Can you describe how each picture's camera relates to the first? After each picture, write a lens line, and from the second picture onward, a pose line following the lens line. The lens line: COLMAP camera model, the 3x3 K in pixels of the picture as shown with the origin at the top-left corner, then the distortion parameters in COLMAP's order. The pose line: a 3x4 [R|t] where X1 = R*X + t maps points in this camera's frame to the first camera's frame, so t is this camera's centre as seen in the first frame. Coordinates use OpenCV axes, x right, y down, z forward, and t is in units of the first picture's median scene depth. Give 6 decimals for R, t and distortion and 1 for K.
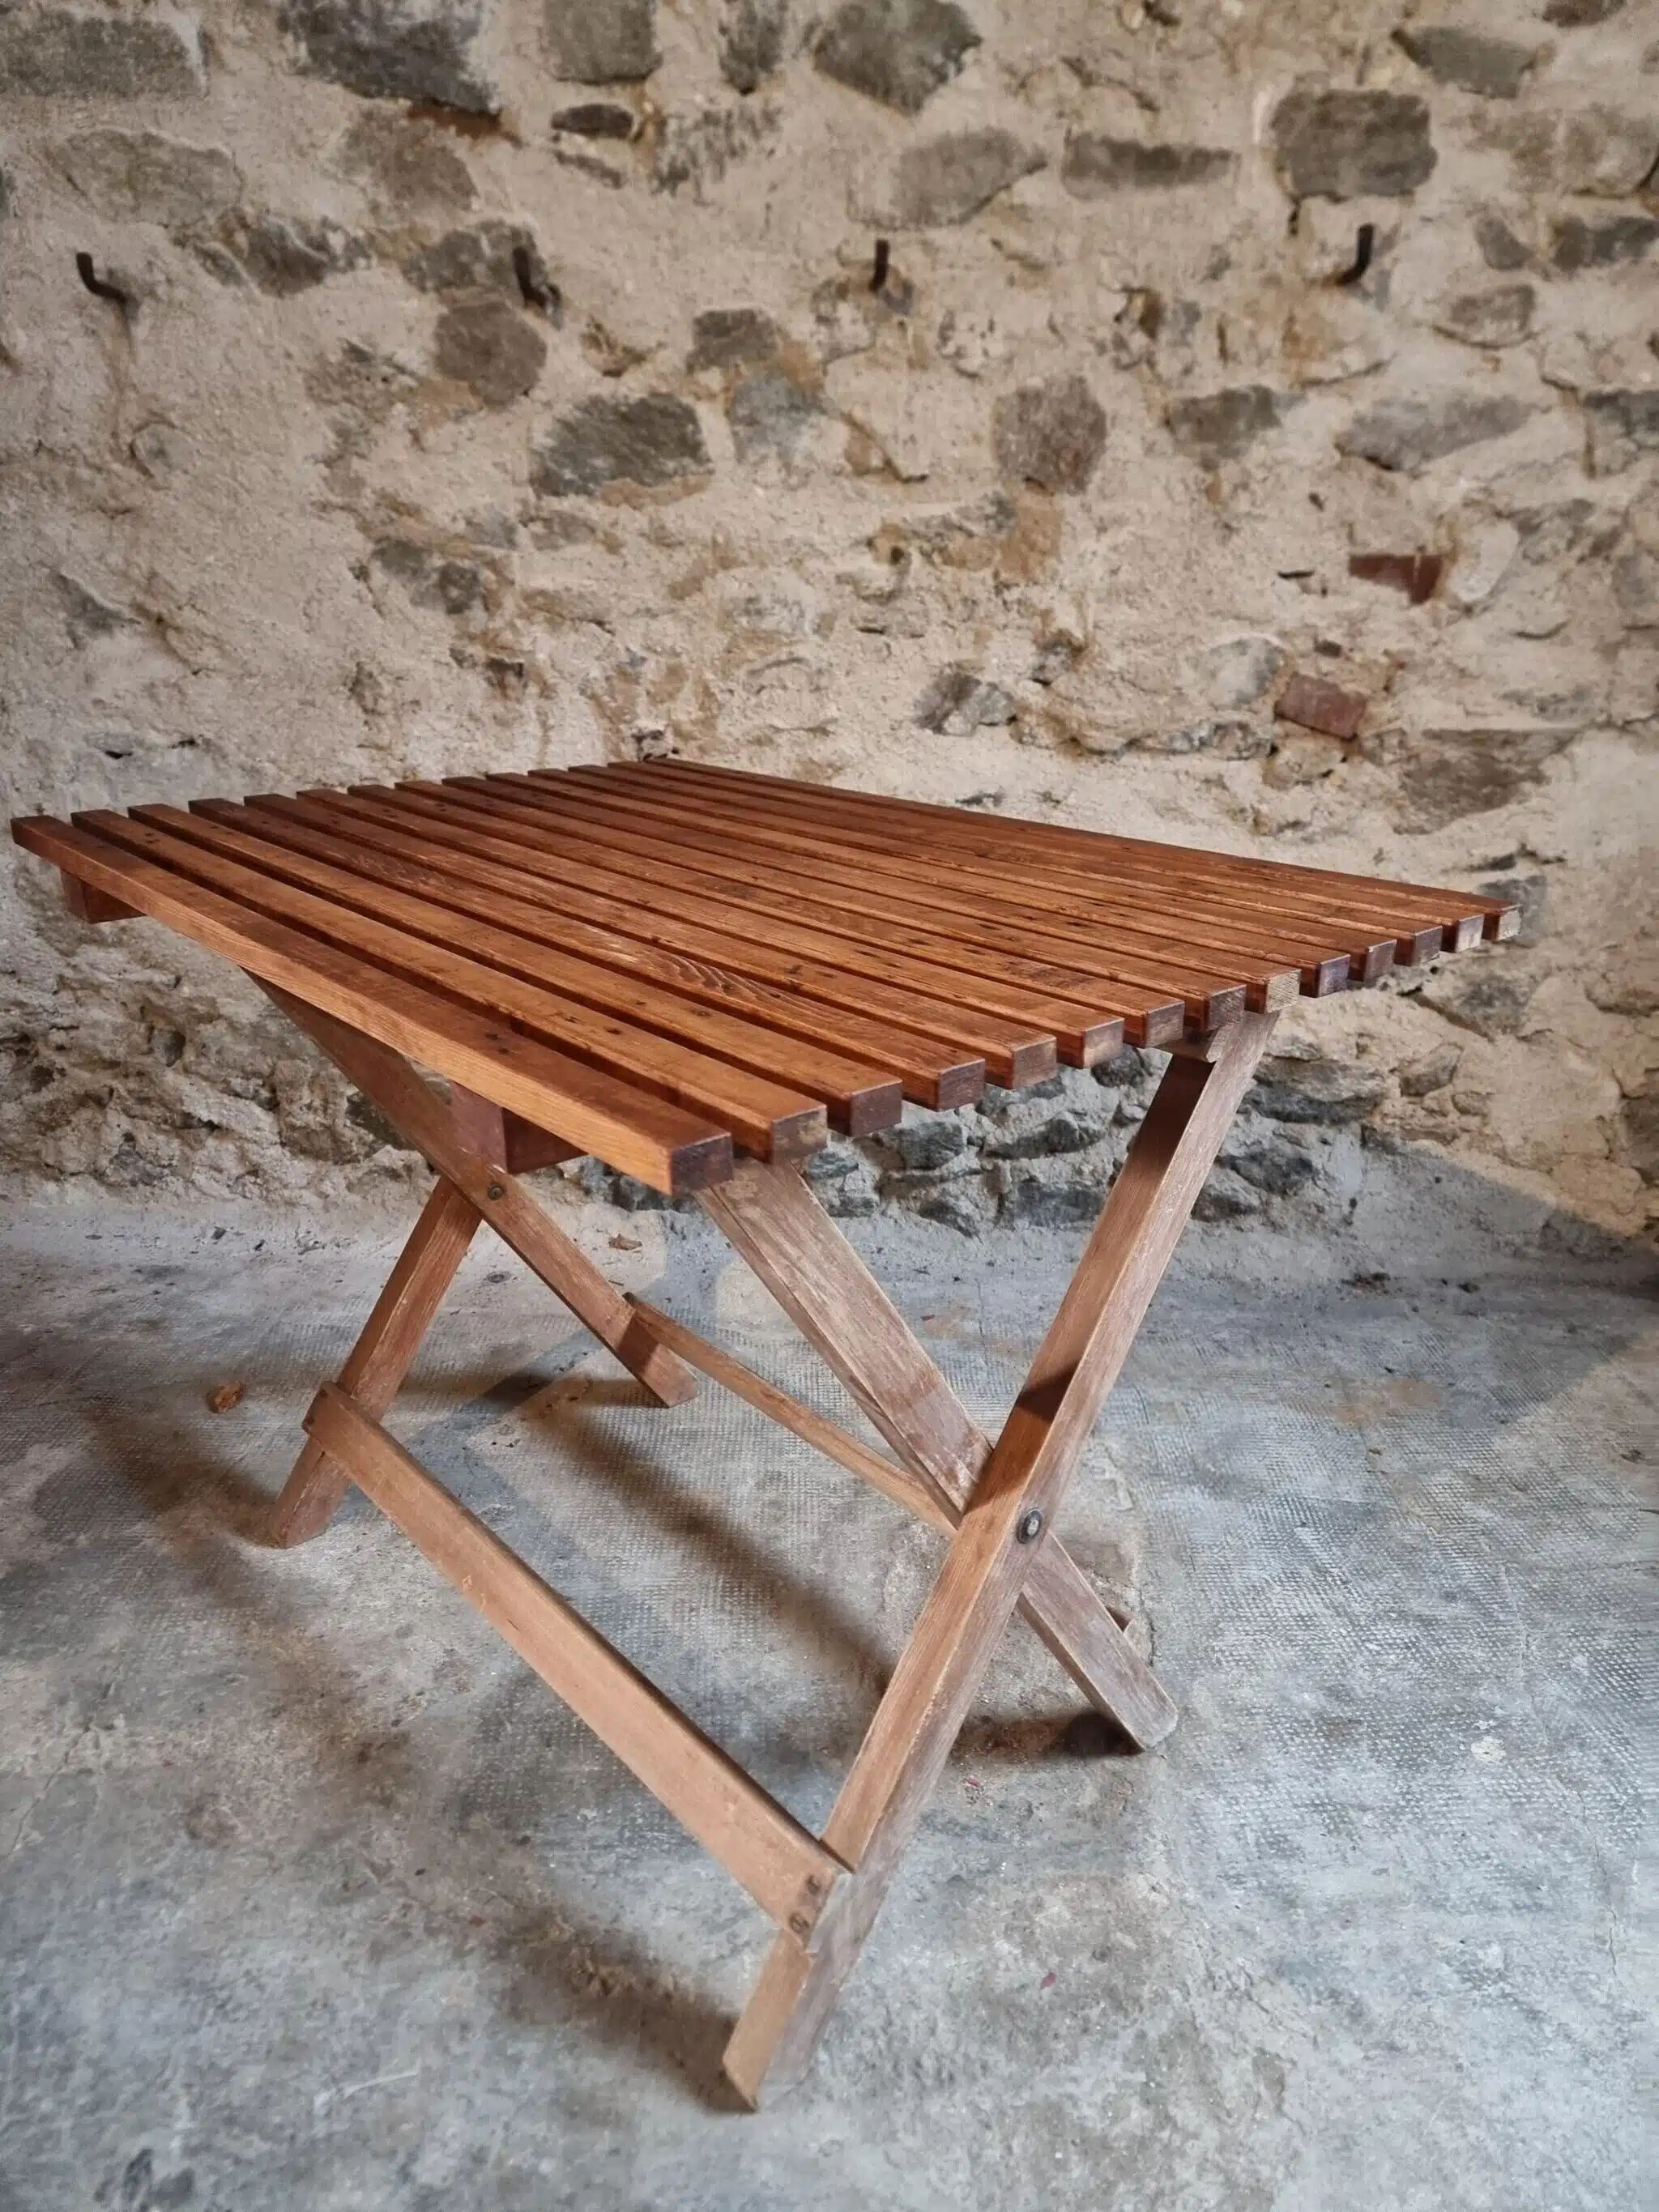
lens RADIAL K [[1536.6, 0, 831.3], [0, 1536.6, 1103.6], [0, 0, 1]] dist [0.067083, -0.065587]
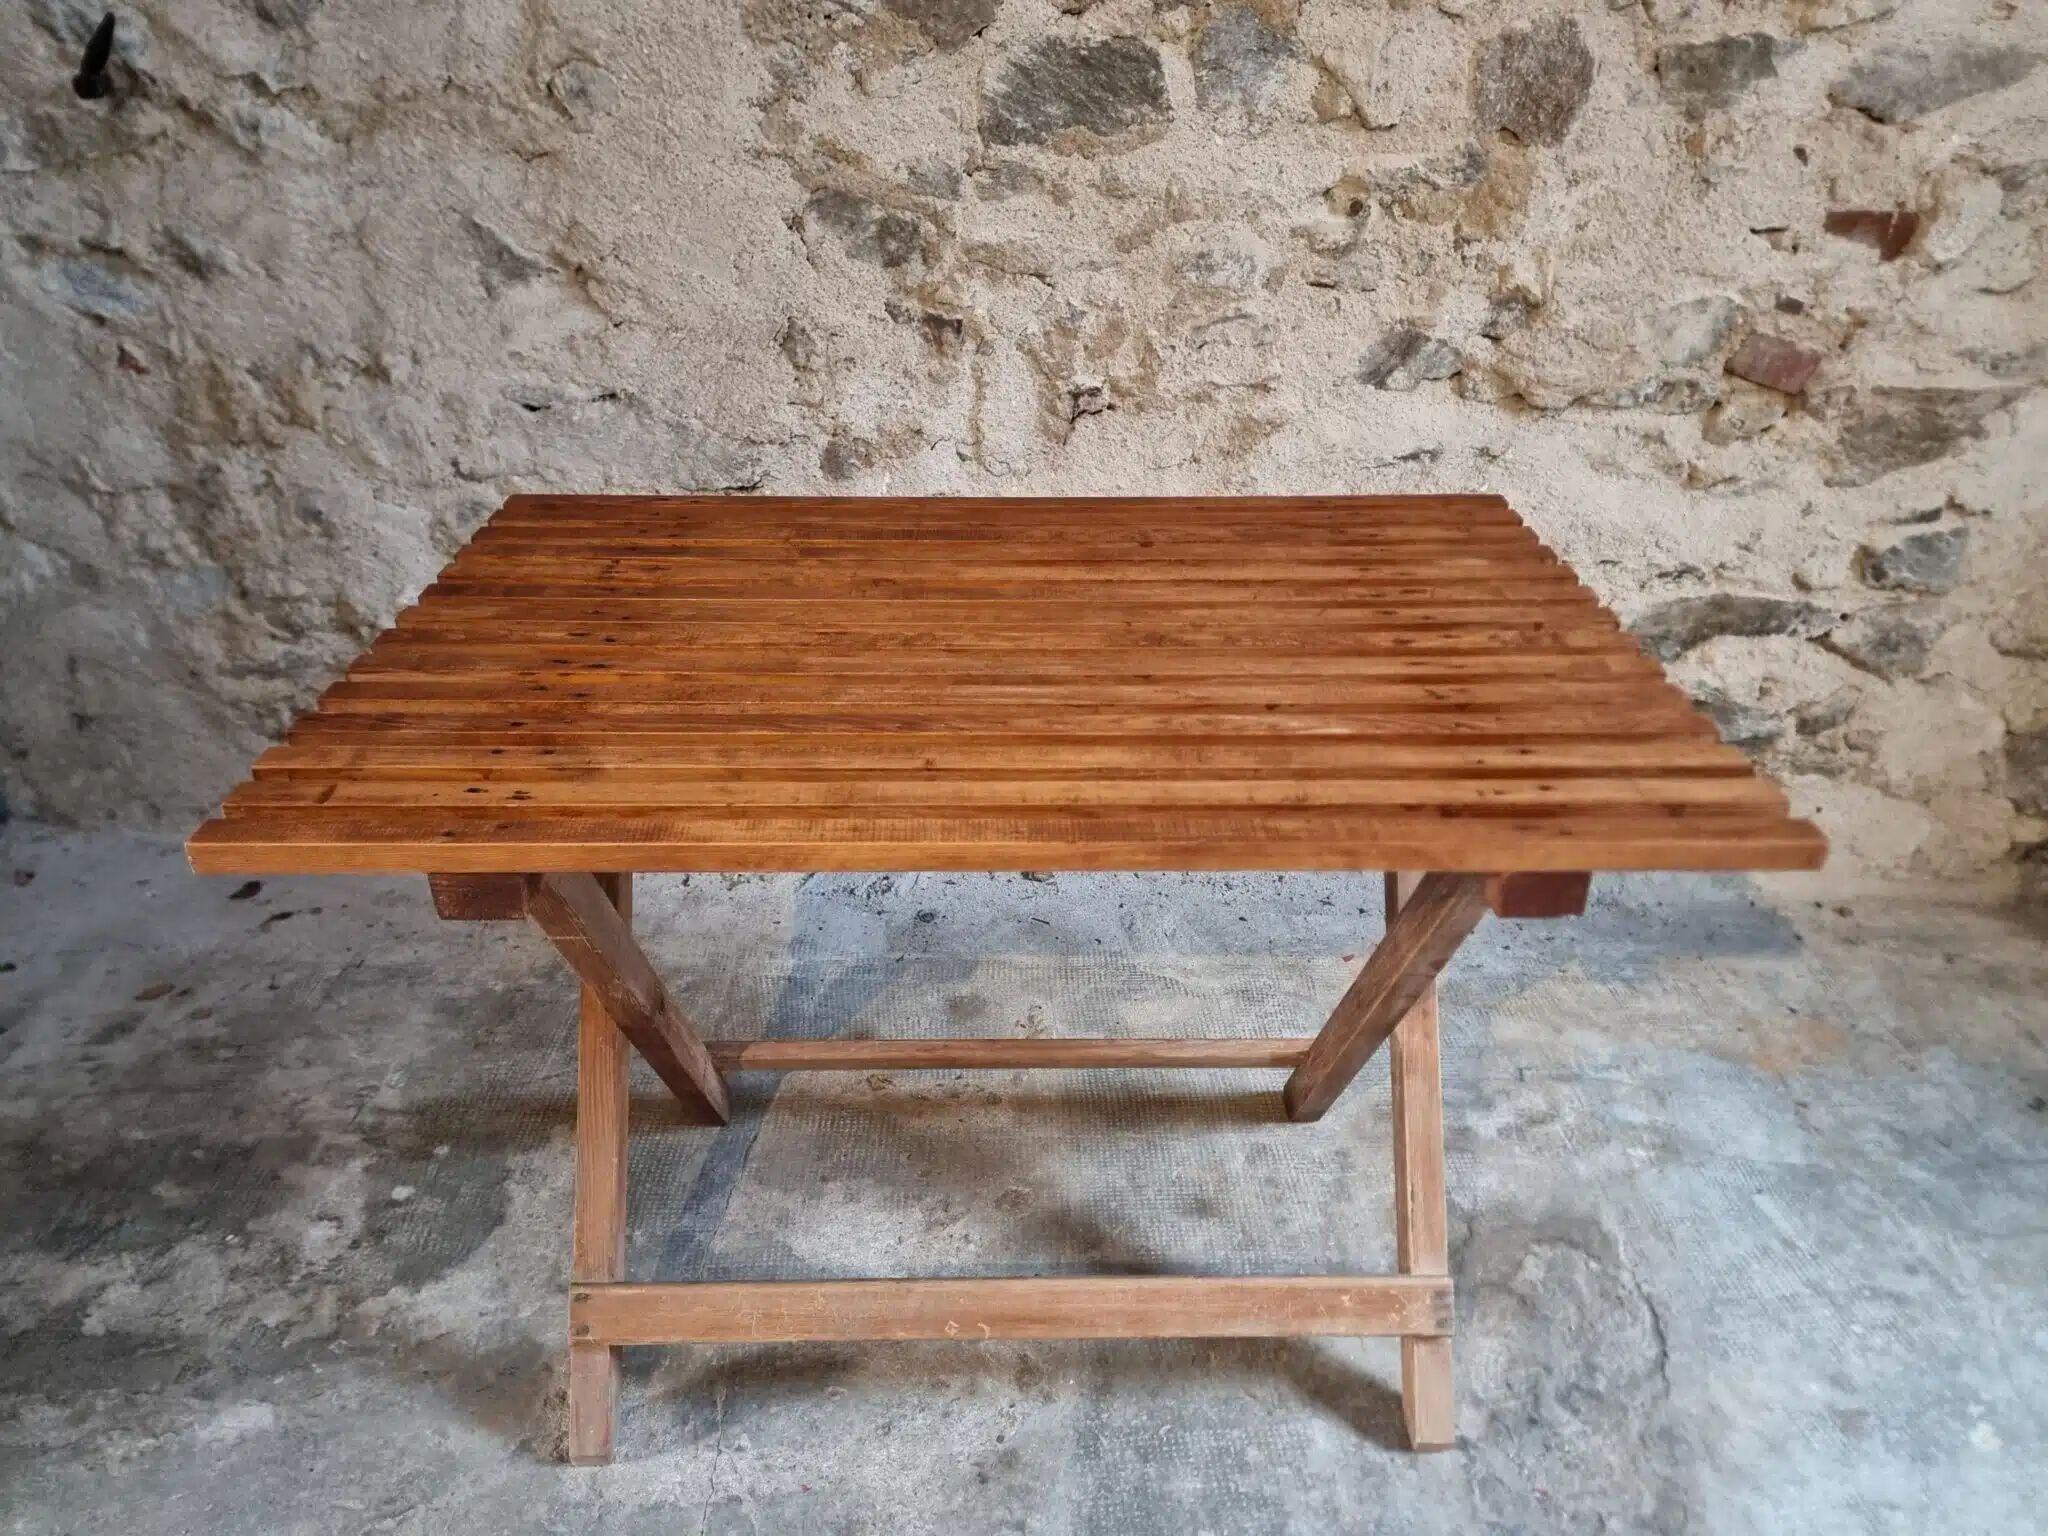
lens RADIAL K [[1456.8, 0, 1035.3], [0, 1456.8, 786.9], [0, 0, 1]] dist [0.078281, -0.074673]
pose [[0.999128, -0.013721, 0.039435, -0.200343], [0.006732, 0.985046, 0.172157, -0.159130], [-0.041207, -0.171742, 0.984280, 0.040682]]
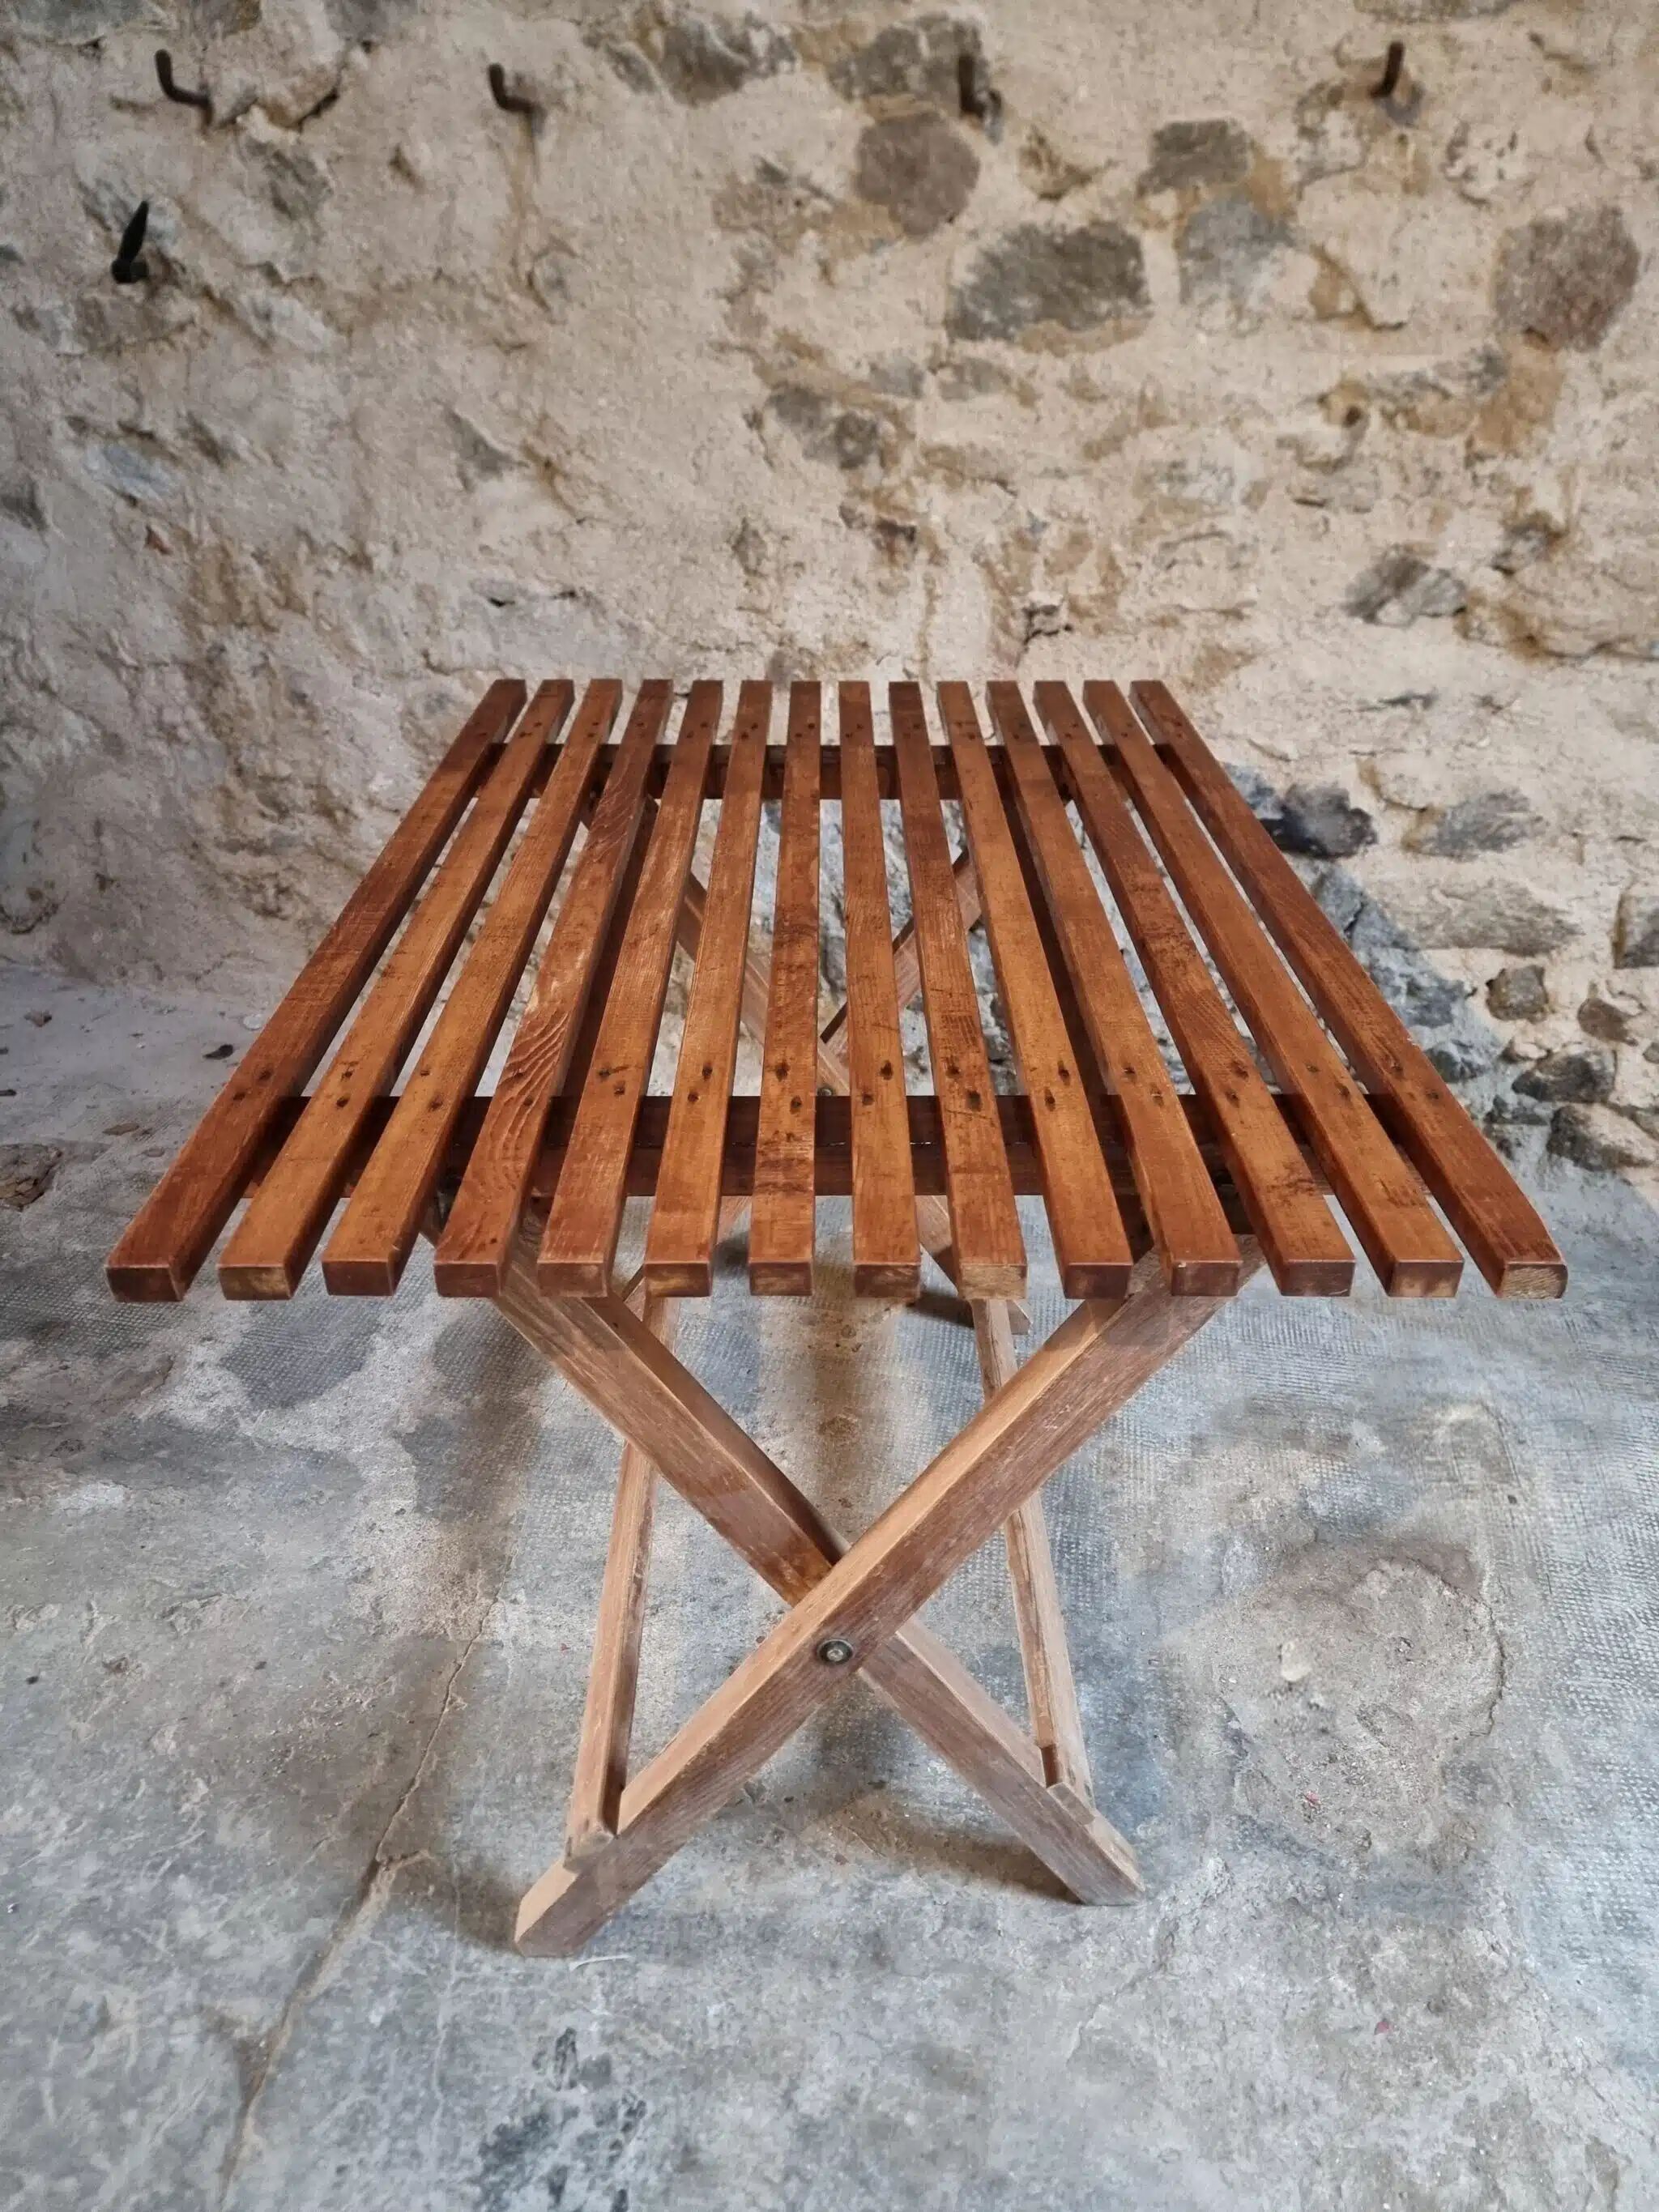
lens RADIAL K [[1545.6, 0, 814.5], [0, 1545.6, 1127.8], [0, 0, 1]] dist [0.058152, -0.055264]
pose [[0.980953, 0.102671, -0.164890, -0.069511], [-0.068103, 0.976795, 0.203059, -0.121544], [0.181913, -0.187962, 0.965183, 0.016469]]
